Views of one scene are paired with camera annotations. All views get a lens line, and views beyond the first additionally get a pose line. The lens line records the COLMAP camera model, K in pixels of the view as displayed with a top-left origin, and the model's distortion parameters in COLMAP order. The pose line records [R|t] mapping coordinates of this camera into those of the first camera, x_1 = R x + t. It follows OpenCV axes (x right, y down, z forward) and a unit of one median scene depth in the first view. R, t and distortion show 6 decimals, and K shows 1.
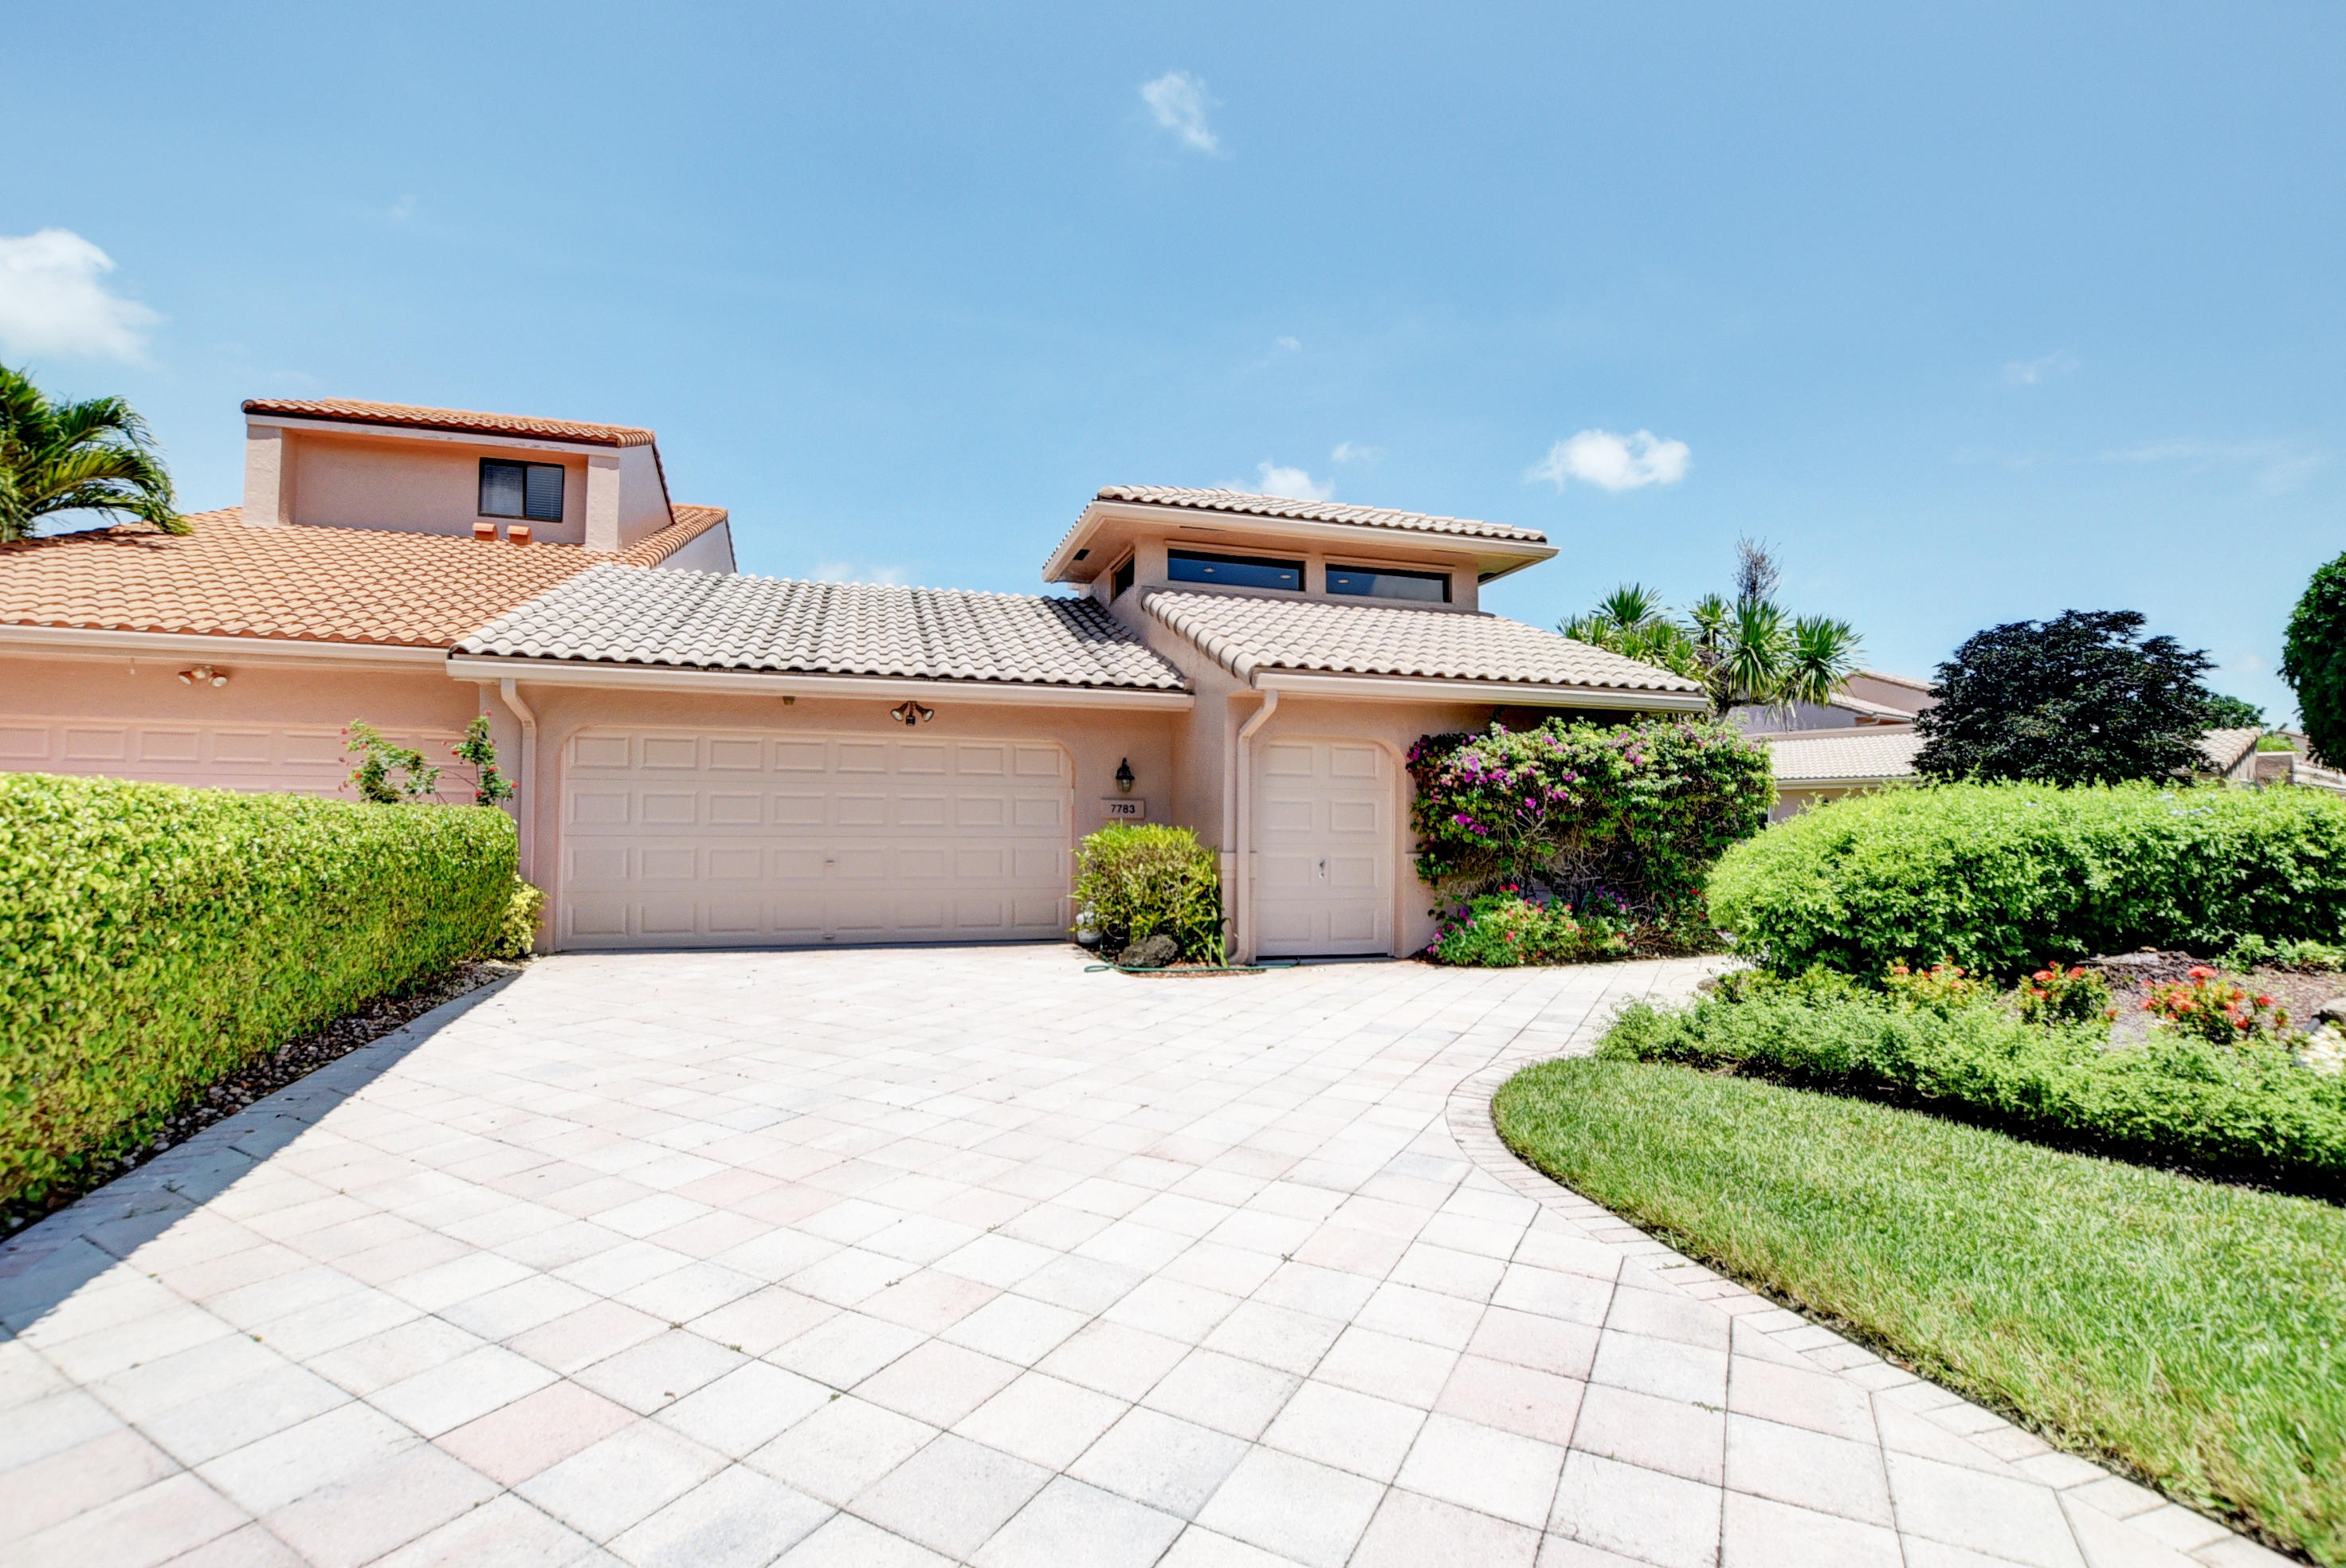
lens RADIAL K [[1042.1, 0, 1185.4], [0, 1042.1, 802.3], [0, 0, 1]] dist [-0.024329, 0.000402]
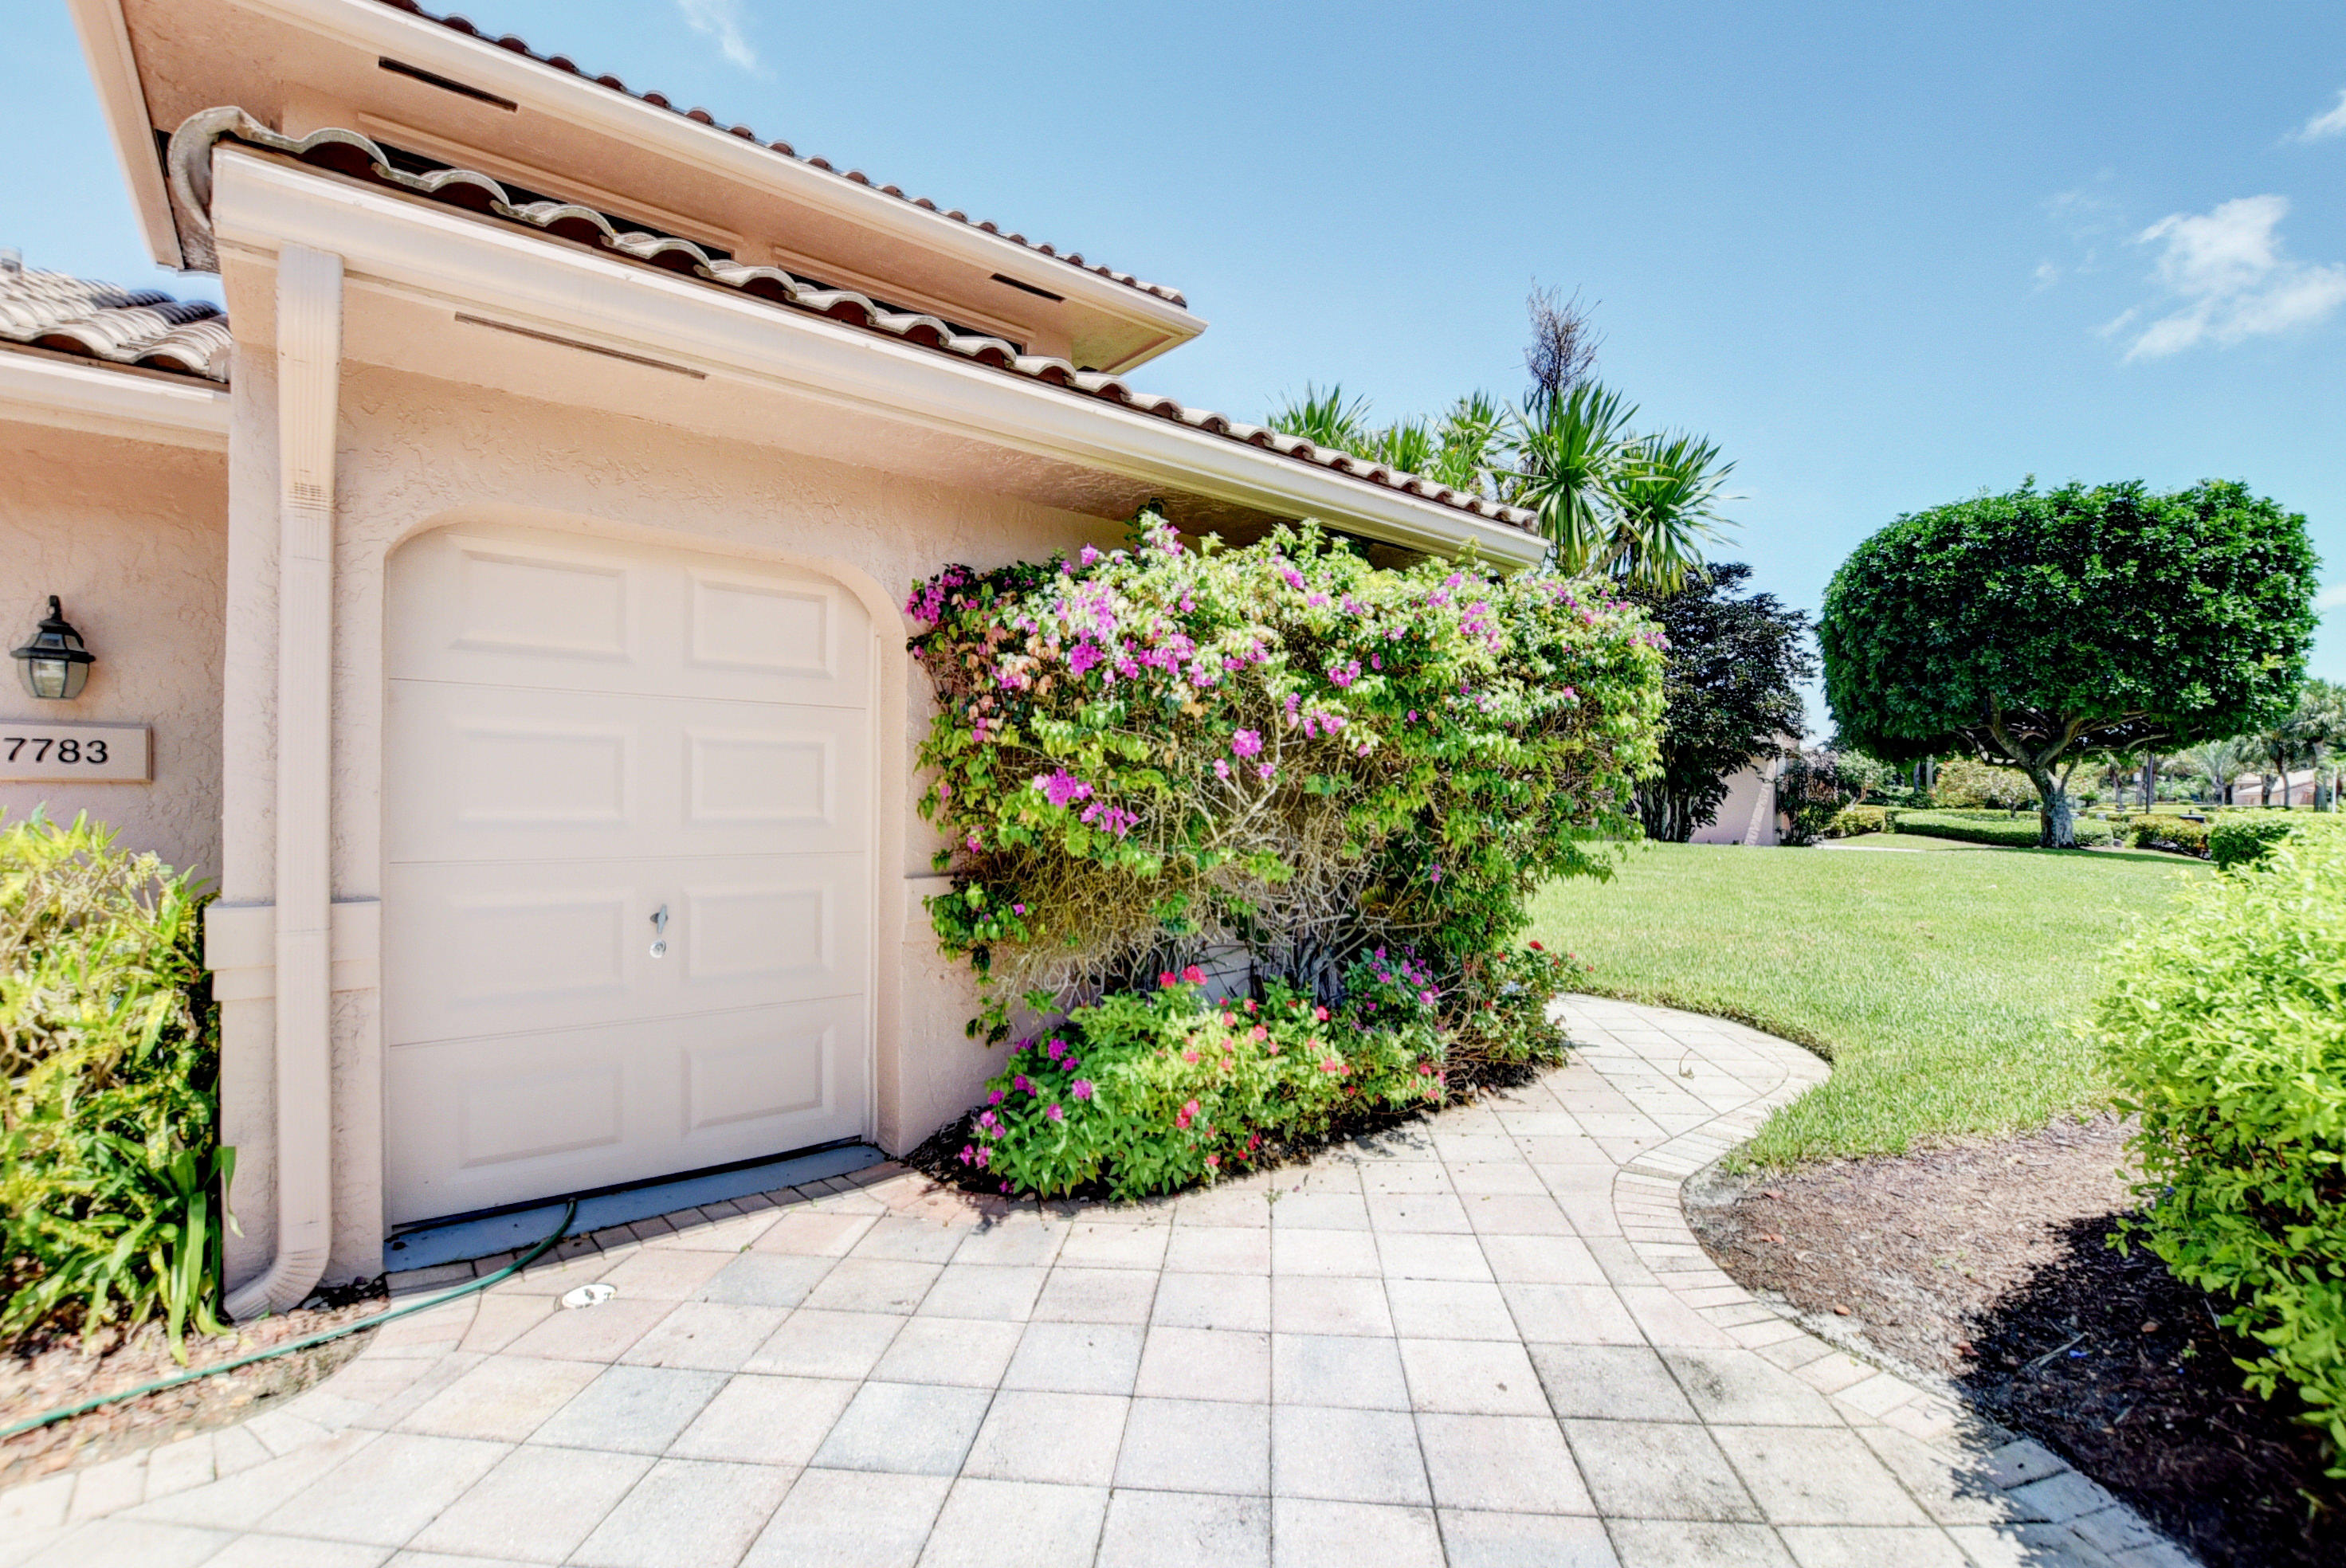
lens RADIAL K [[1042.1, 0, 1185.4], [0, 1042.1, 802.3], [0, 0, 1]] dist [-0.024329, 0.000402]
pose [[0.915514, -0.002706, 0.402277, 0.161766], [-0.012357, 0.999316, 0.034845, 0.008281], [-0.402096, -0.036872, 0.914855, 0.653719]]
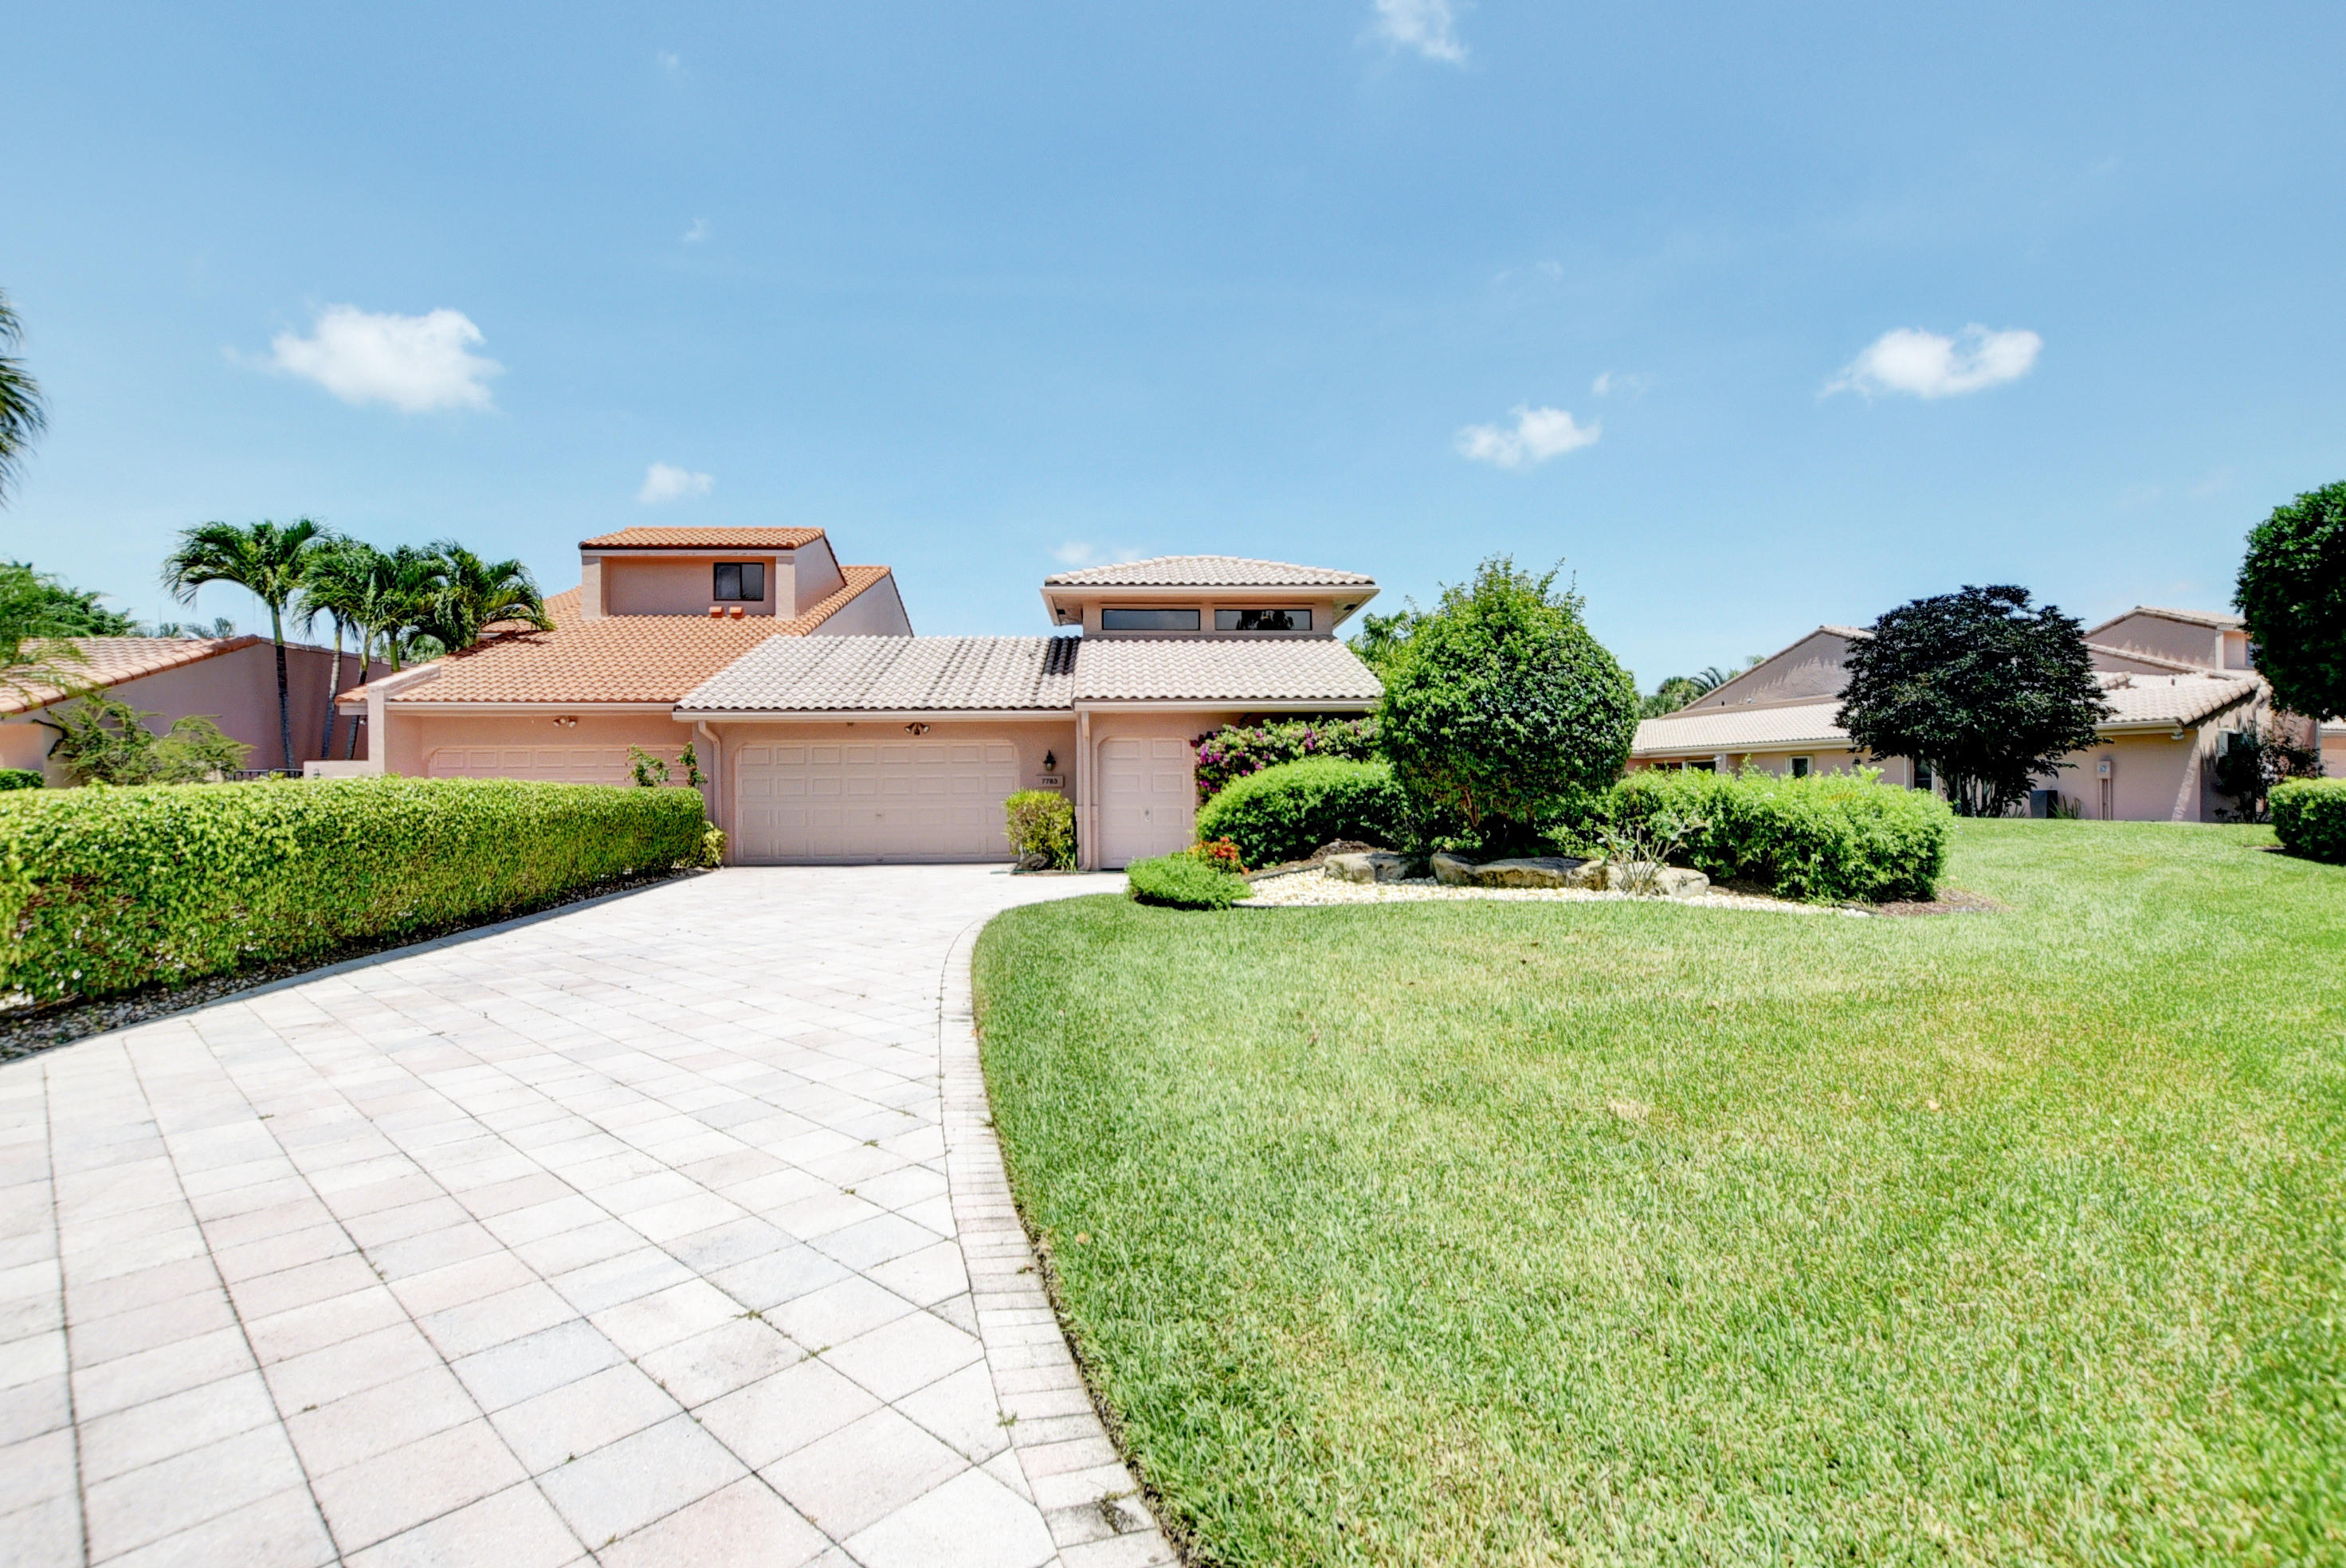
lens RADIAL K [[1042.1, 0, 1185.4], [0, 1042.1, 802.3], [0, 0, 1]] dist [-0.024329, 0.000402]
pose [[0.973343, -0.015828, -0.228810, 0.598501], [0.022090, 0.999447, 0.024834, 0.003295], [0.228290, -0.029226, 0.973154, -0.612907]]
